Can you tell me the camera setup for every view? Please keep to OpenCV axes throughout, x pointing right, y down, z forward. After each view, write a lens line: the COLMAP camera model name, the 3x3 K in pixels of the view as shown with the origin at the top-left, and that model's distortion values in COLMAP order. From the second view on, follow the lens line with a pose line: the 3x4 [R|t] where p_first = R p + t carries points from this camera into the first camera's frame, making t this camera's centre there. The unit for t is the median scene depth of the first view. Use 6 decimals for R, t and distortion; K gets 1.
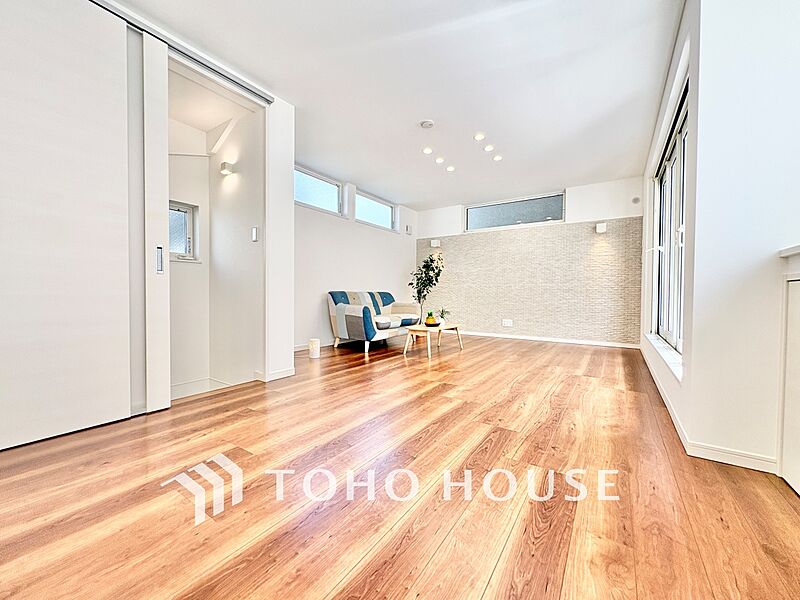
lens RADIAL K [[319.2, 0, 400.9], [0, 319.2, 299.9], [0, 0, 1]] dist [-0.001003, 0.000863]
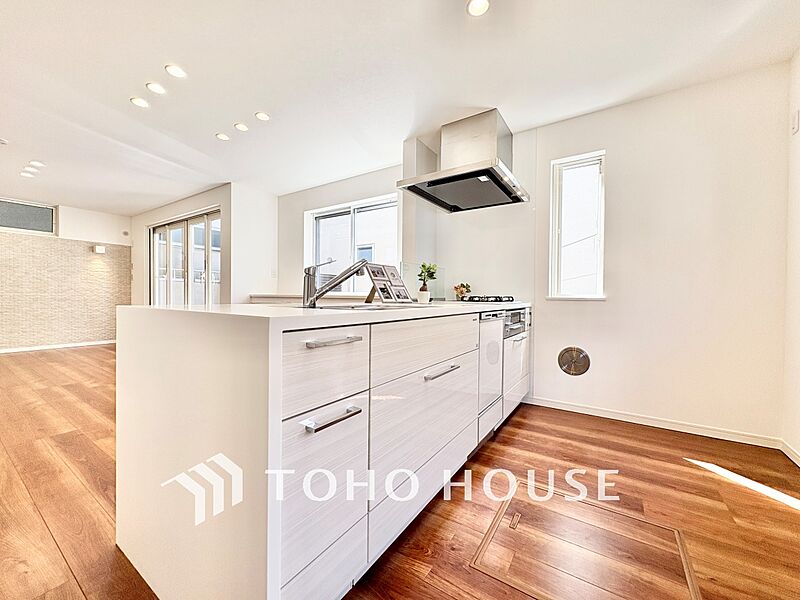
lens RADIAL K [[319.2, 0, 400.2], [0, 319.2, 300.2], [0, 0, 1]] dist [-0.001003, 0.000863]
pose [[-0.003239, -0.021351, 0.999767, -0.697770], [0.009371, 0.999727, 0.021380, -0.049517], [-0.999951, 0.009438, -0.003038, -0.181172]]
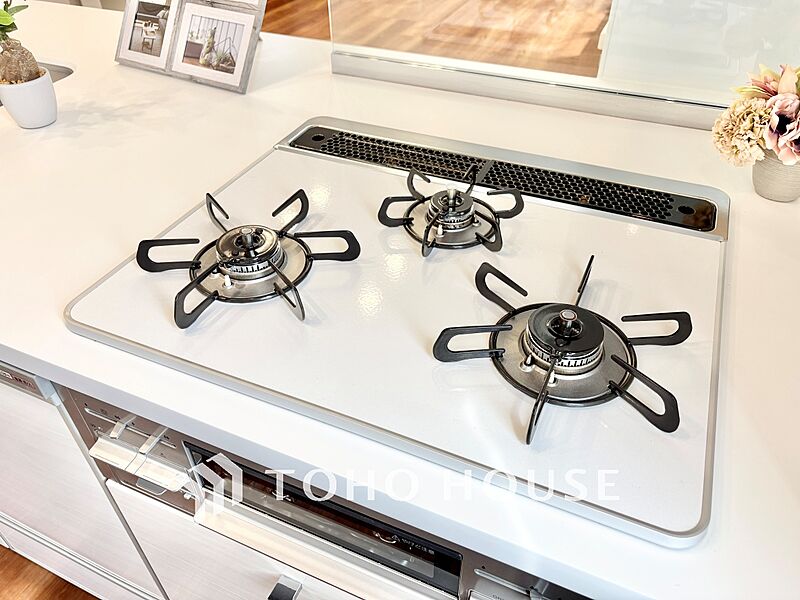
lens RADIAL K [[607.4, 0, 399.5], [0, 607.4, 299.9], [0, 0, 1]] dist [-0.001588, -0.000913]
pose [[0.984661, -0.126210, 0.120473, -0.105594], [0.021167, 0.771782, 0.635535, -0.127654], [-0.173190, -0.623236, 0.762615, -0.467816]]
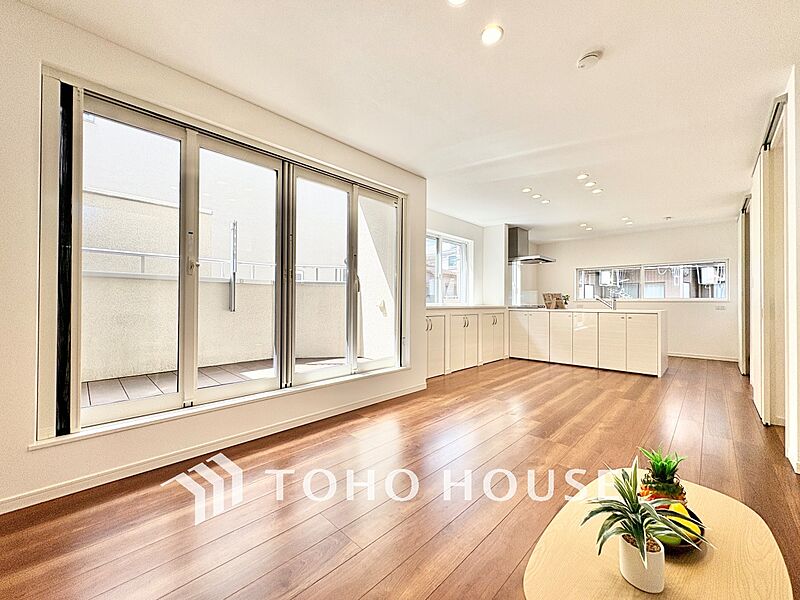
lens RADIAL K [[319.2, 0, 401.2], [0, 319.2, 299.0], [0, 0, 1]] dist [-0.001003, 0.000863]
pose [[-0.983714, -0.012255, 0.179320, 0.240650], [-0.010682, 0.999896, 0.009731, -0.081292], [-0.179420, 0.007657, -0.983743, 1.256325]]
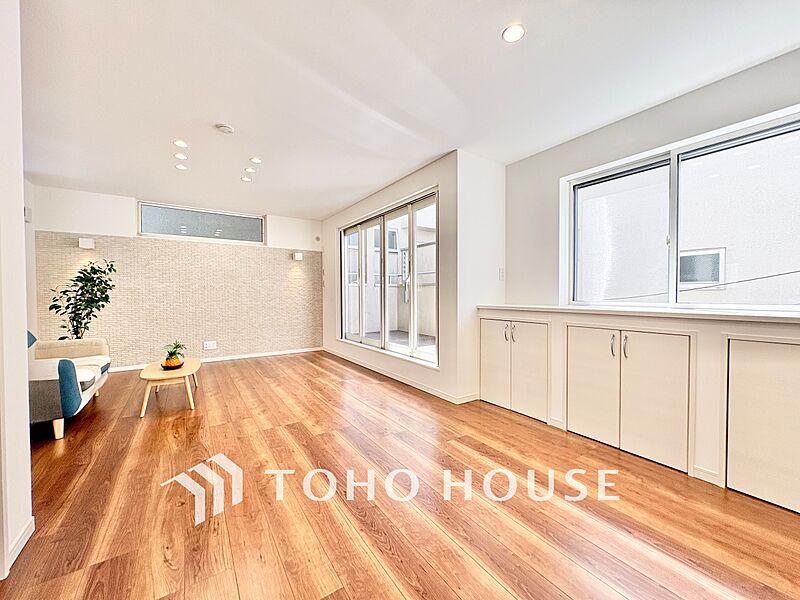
lens RADIAL K [[319.2, 0, 400.5], [0, 319.2, 299.9], [0, 0, 1]] dist [-0.001003, 0.000863]
pose [[0.378518, -0.027101, 0.925197, -0.400109], [0.024099, 0.999521, 0.019419, -0.083023], [-0.925280, 0.014946, 0.378990, 0.202766]]
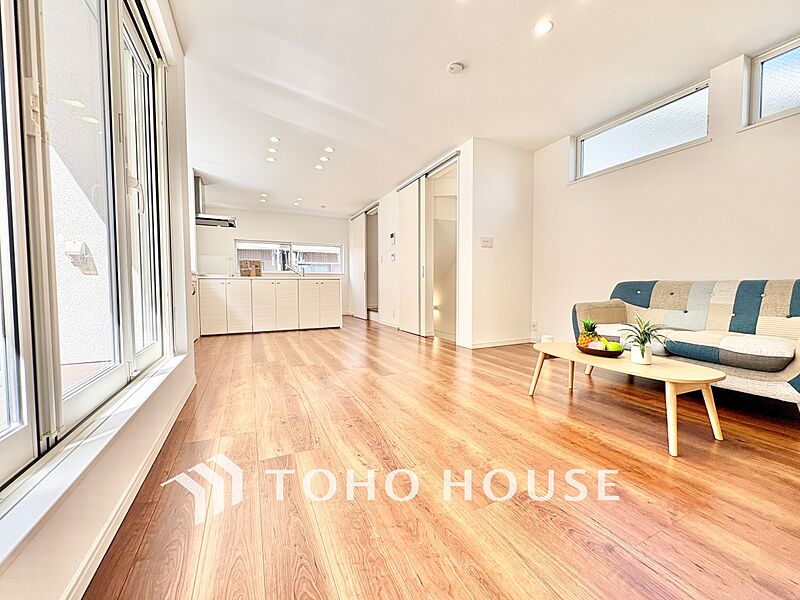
lens RADIAL K [[319.2, 0, 400.7], [0, 319.2, 300.8], [0, 0, 1]] dist [-0.001003, 0.000863]
pose [[-0.509375, 0.033889, -0.859877, 0.640895], [-0.017997, 0.998586, 0.050017, -0.012743], [0.860357, 0.040953, -0.508045, 0.989575]]
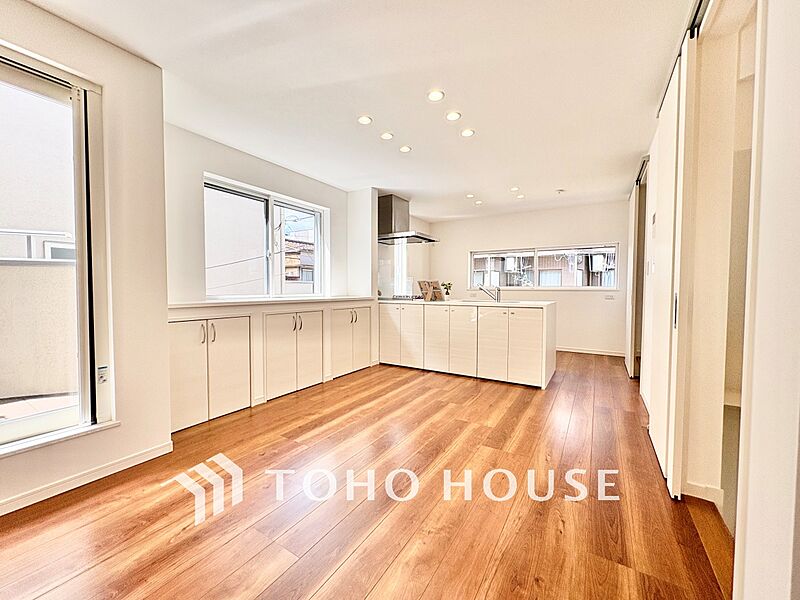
lens RADIAL K [[319.2, 0, 400.7], [0, 319.2, 299.5], [0, 0, 1]] dist [-0.001003, 0.000863]
pose [[-0.999315, -0.010444, -0.035503, -0.011113], [-0.012360, 0.998455, 0.054178, -0.093173], [0.034883, 0.054579, -0.997900, 0.867733]]
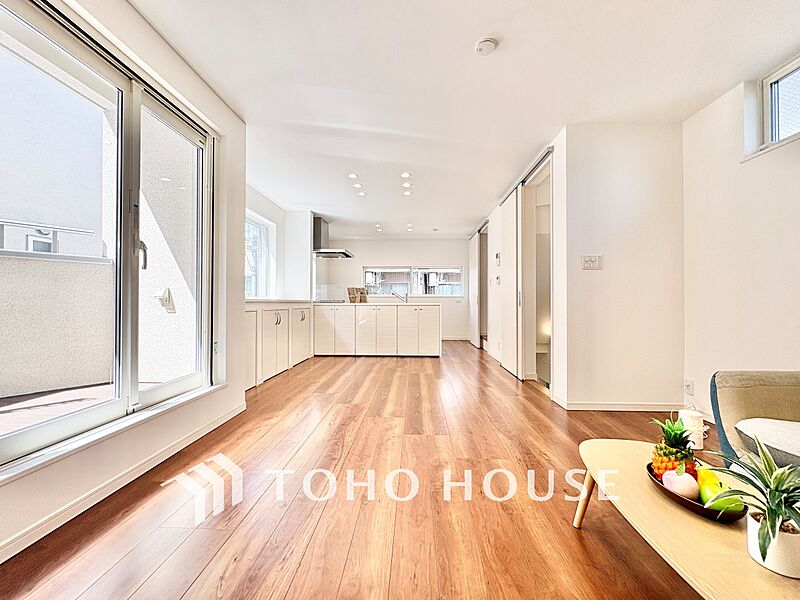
lens RADIAL K [[319.2, 0, 400.7], [0, 319.2, 299.9], [0, 0, 1]] dist [-0.001003, 0.000863]
pose [[-0.855307, -0.013317, -0.517951, 0.399153], [-0.018767, 0.999810, 0.005284, -0.057432], [0.517782, 0.014240, -0.855394, 1.089959]]
